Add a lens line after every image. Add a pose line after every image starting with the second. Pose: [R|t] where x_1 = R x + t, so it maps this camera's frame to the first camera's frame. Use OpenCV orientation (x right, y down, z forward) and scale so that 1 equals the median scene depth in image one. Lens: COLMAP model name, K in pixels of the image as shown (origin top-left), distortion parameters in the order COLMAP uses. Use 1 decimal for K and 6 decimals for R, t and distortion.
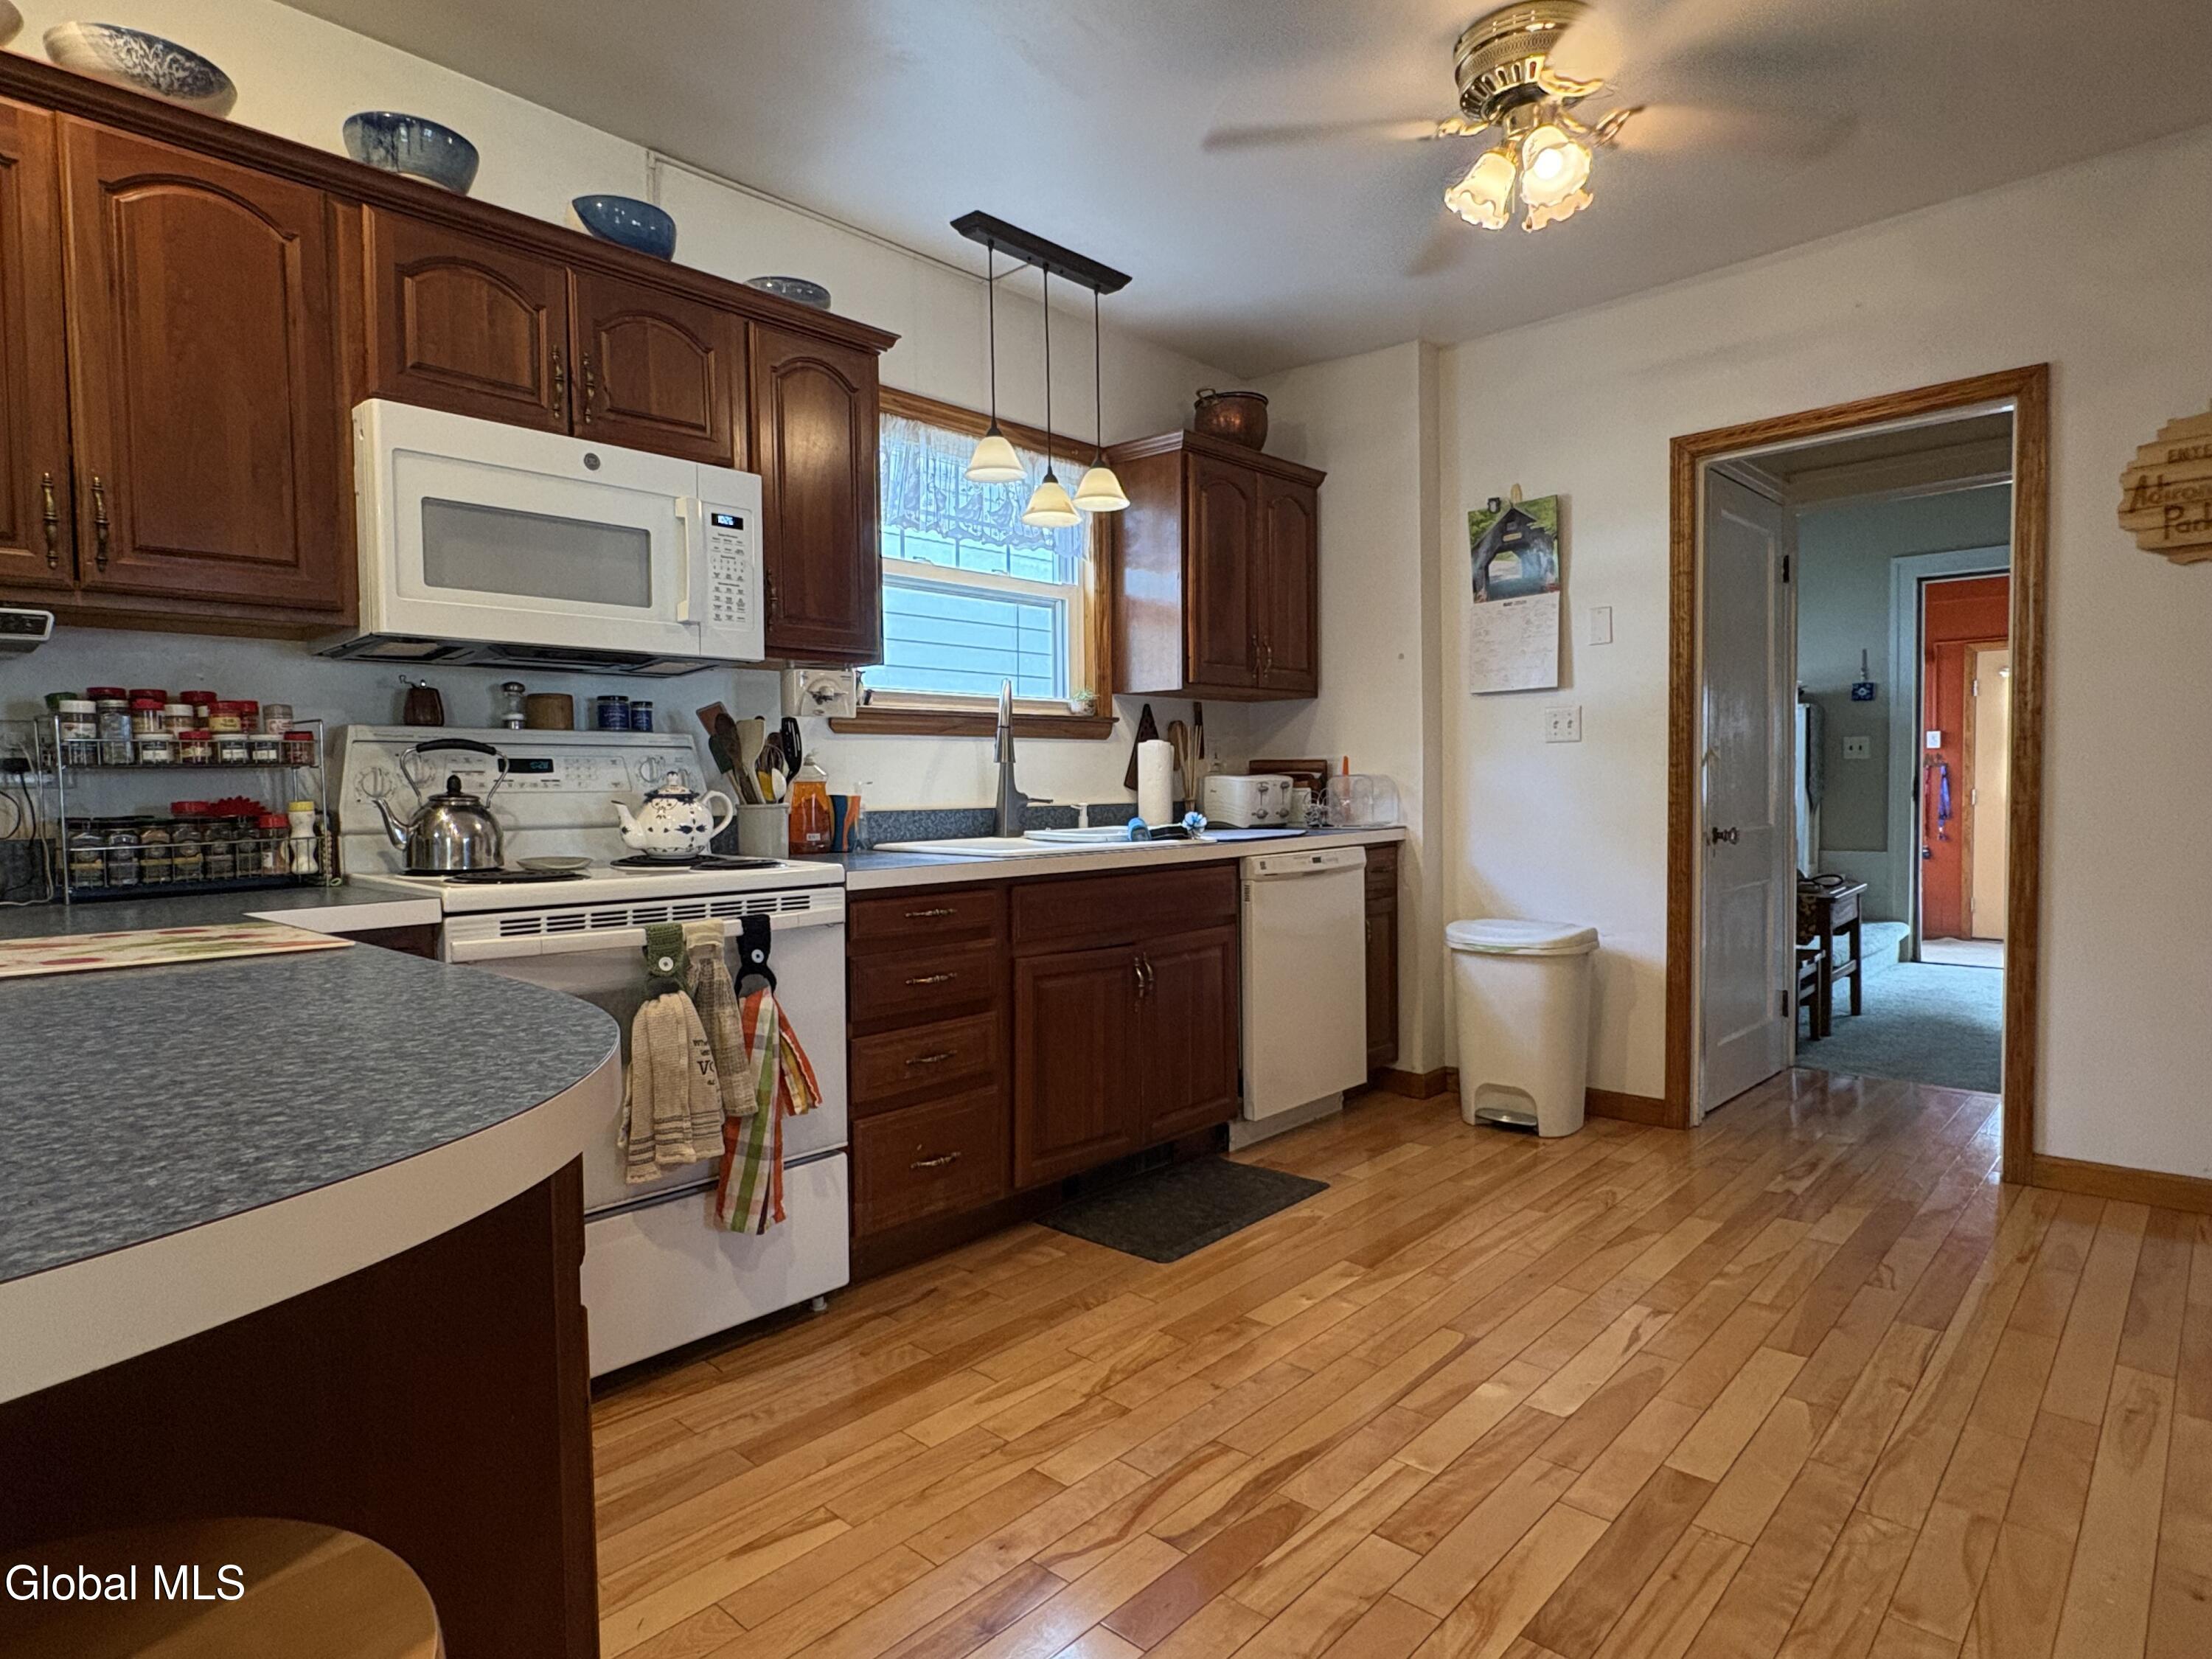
lens RADIAL K [[1222.6, 0, 1098.5], [0, 1222.6, 831.6], [0, 0, 1]] dist [-0.002644, 0.004721]
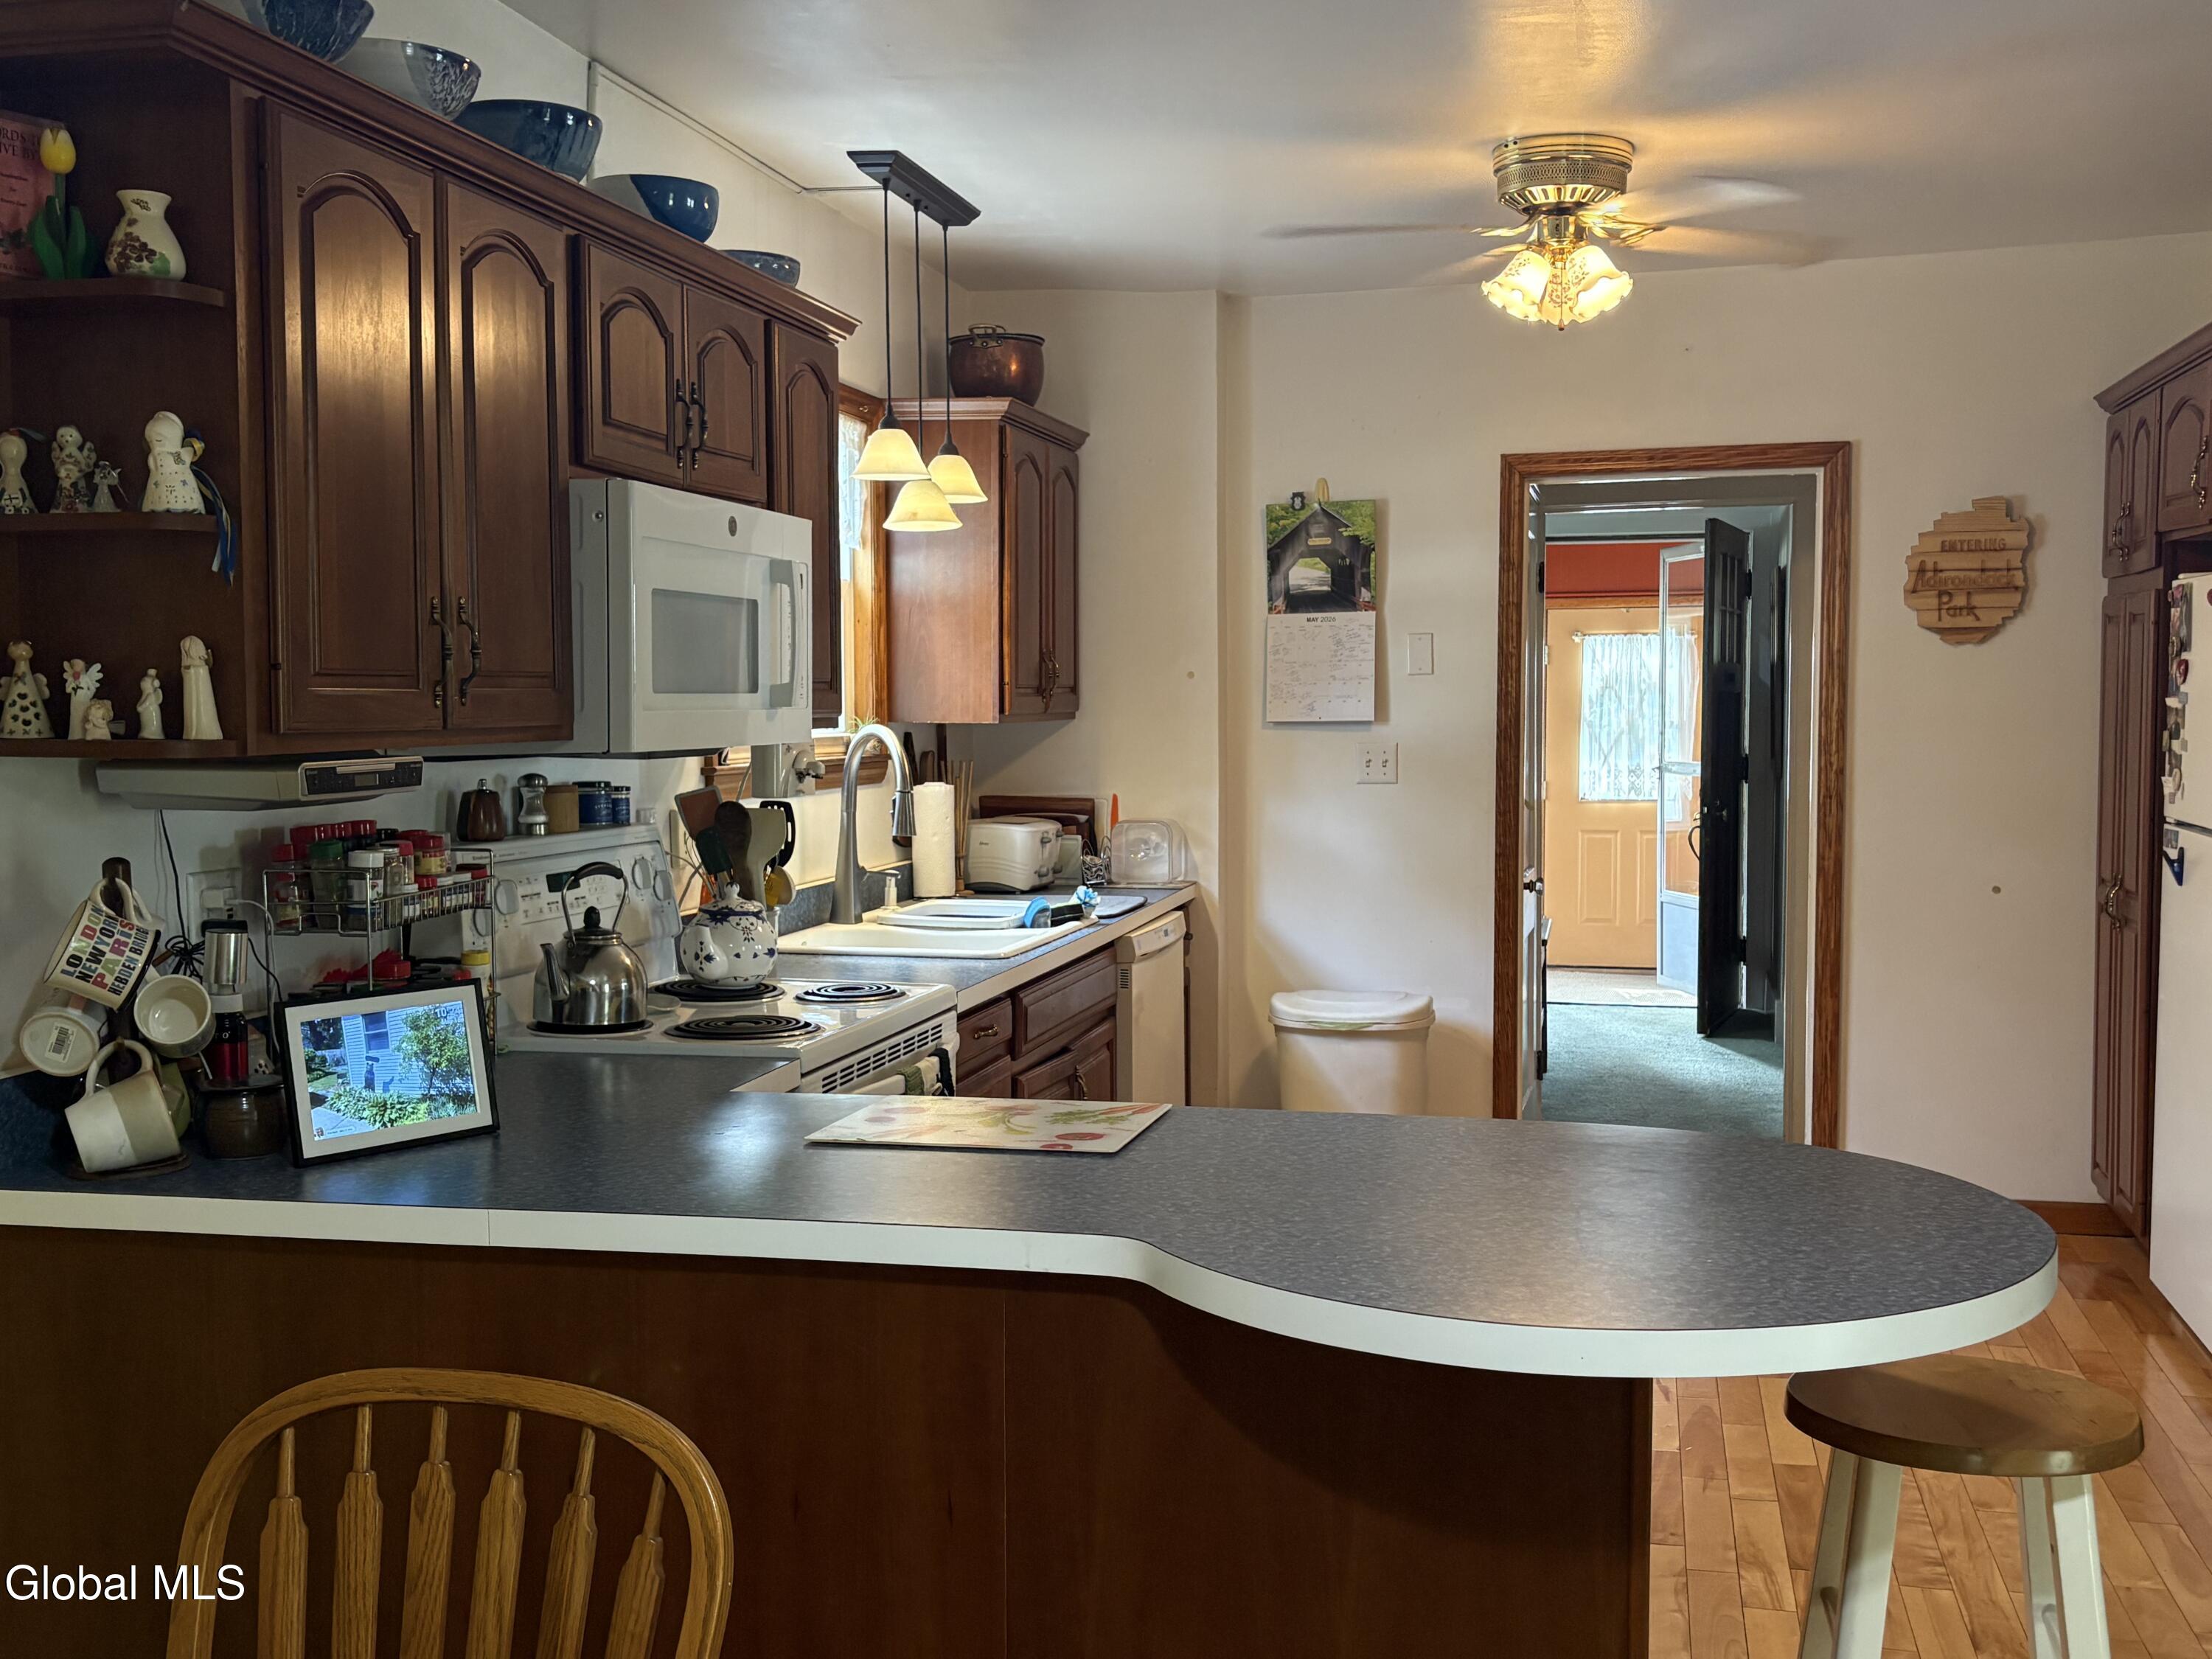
lens RADIAL K [[2213.0, 0, 1106.6], [0, 2213.0, 844.9], [0, 0, 1]] dist [0.053147, 0.000000]
pose [[0.867751, -0.022785, 0.496476, -0.630182], [0.012047, 0.999619, 0.024821, -0.078356], [-0.496853, -0.015557, 0.867695, -0.300036]]
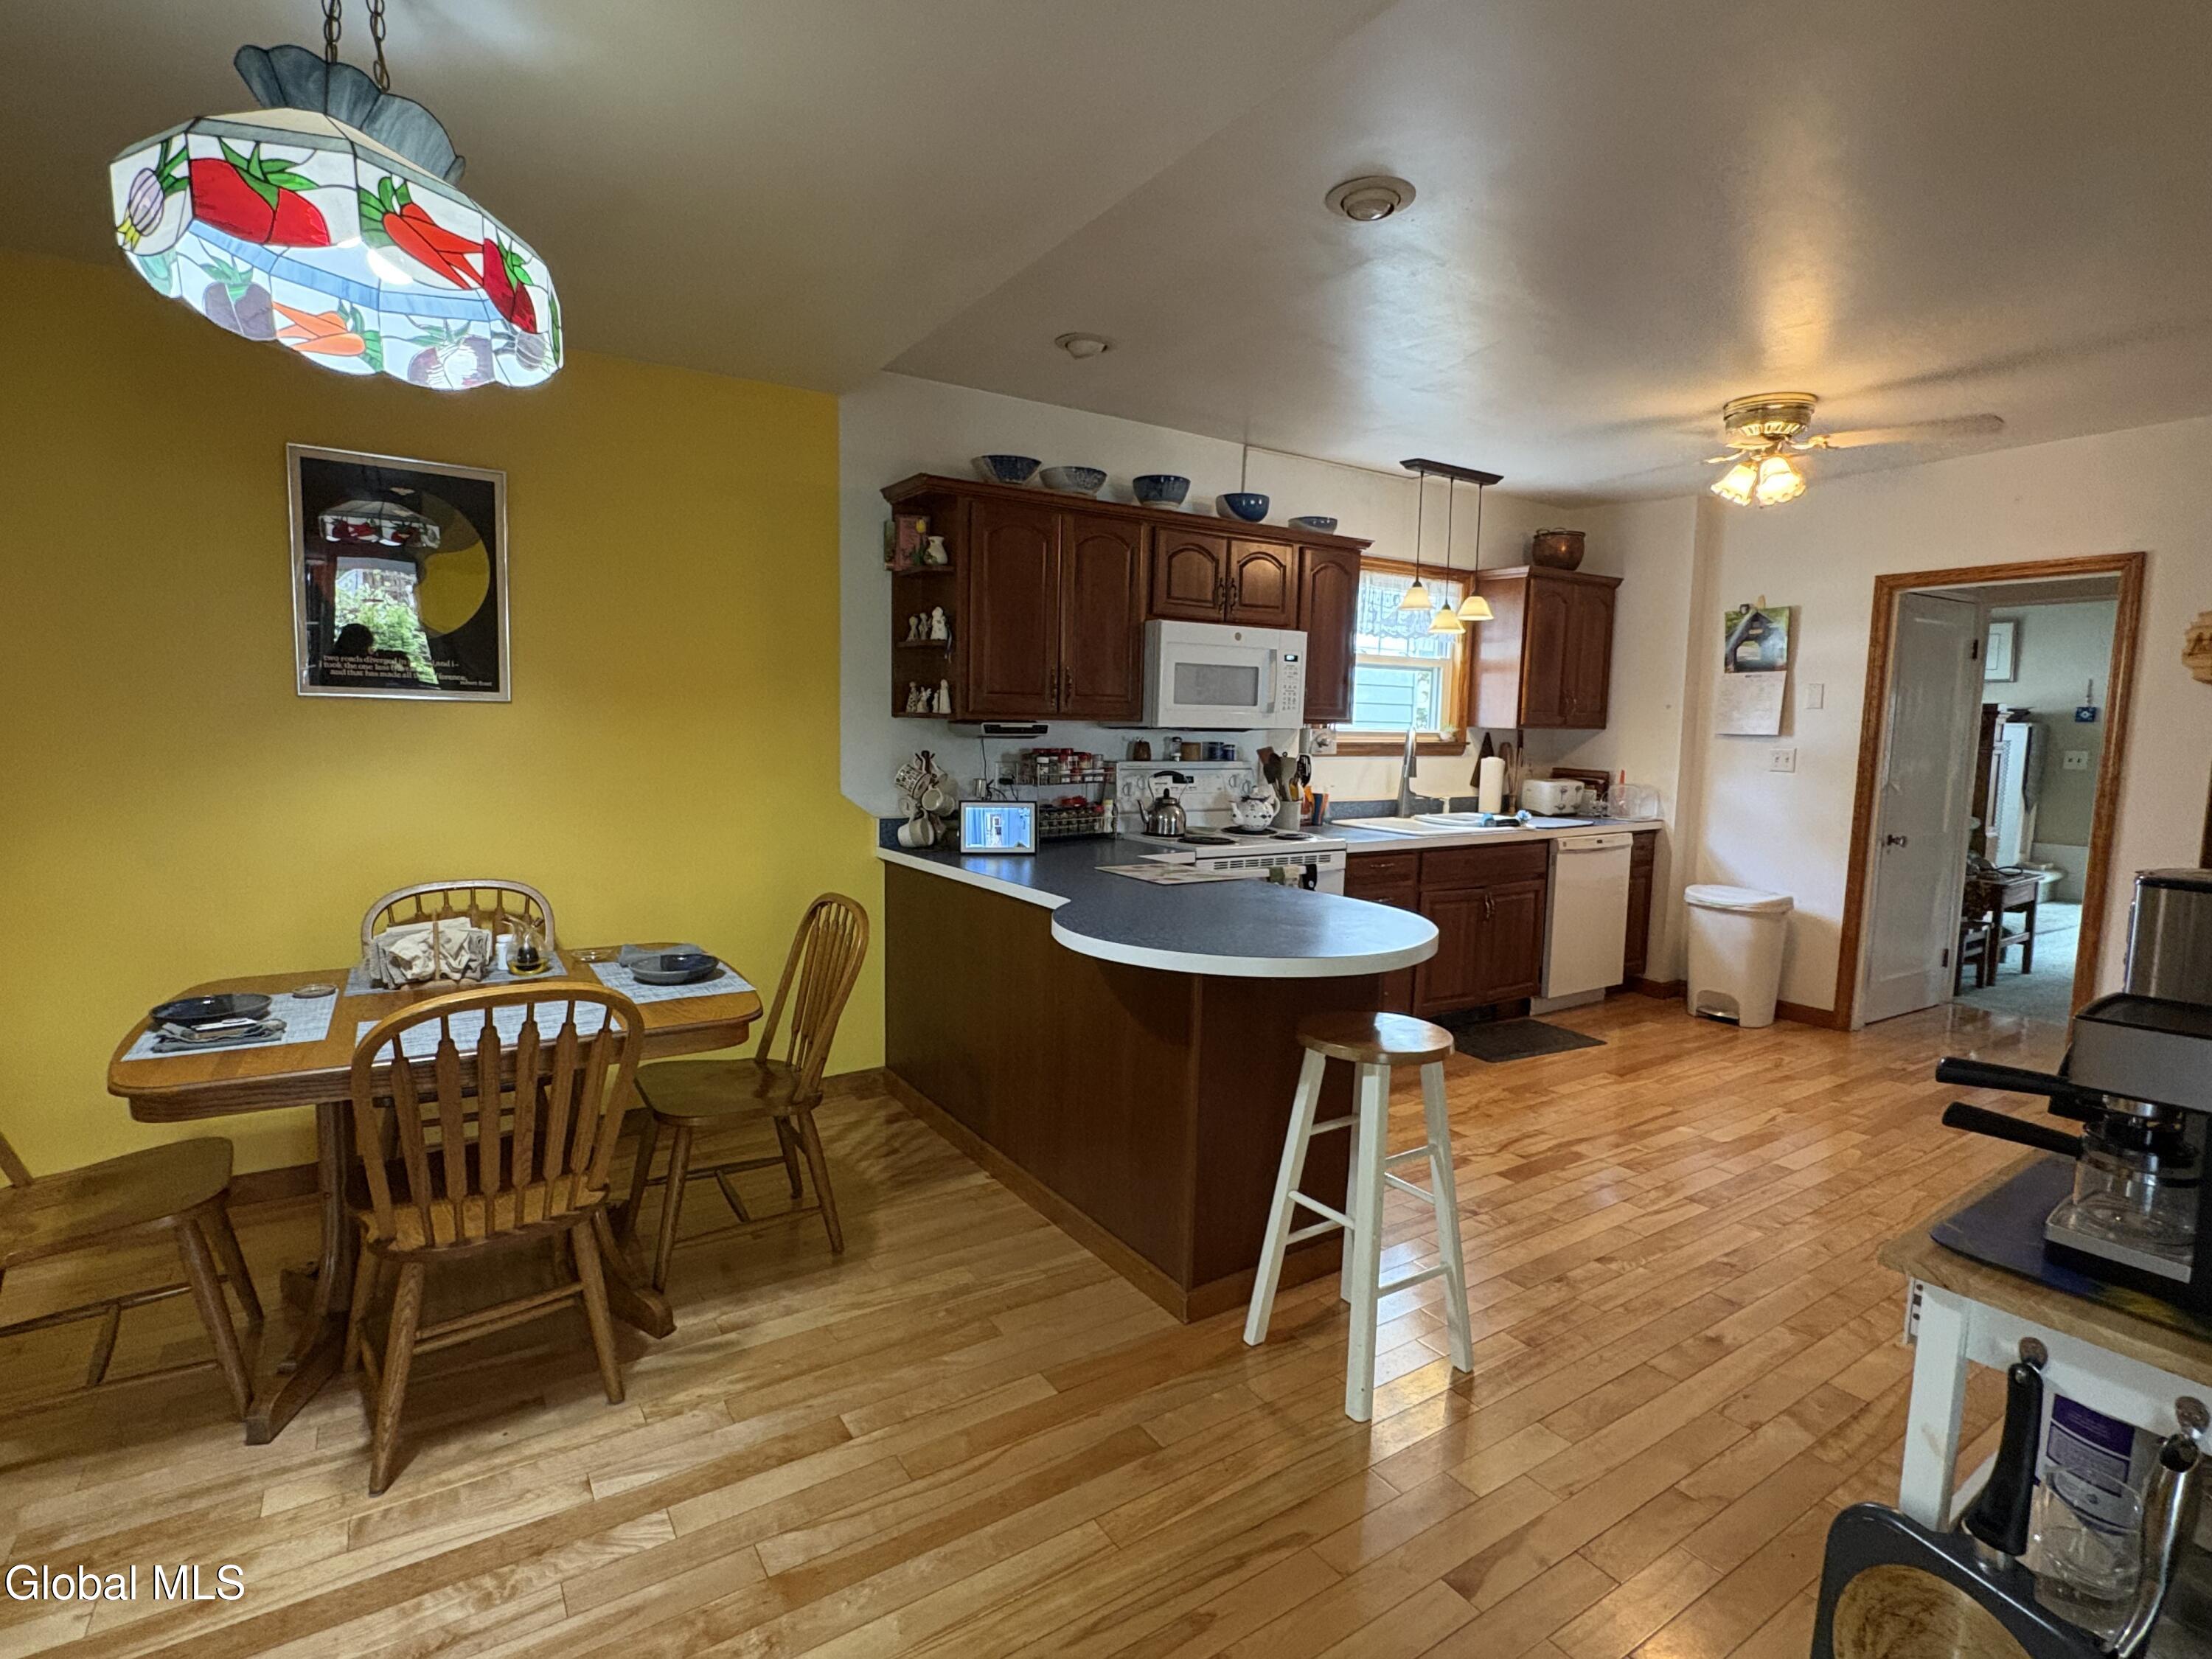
lens RADIAL K [[1093.0, 0, 1112.3], [0, 1093.0, 828.2], [0, 0, 1]] dist [0.010215, -0.000240]
pose [[0.973980, 0.057272, -0.219278, -0.133413], [-0.043518, 0.996800, 0.067054, -0.064662], [0.222417, -0.055767, 0.973355, -0.551461]]
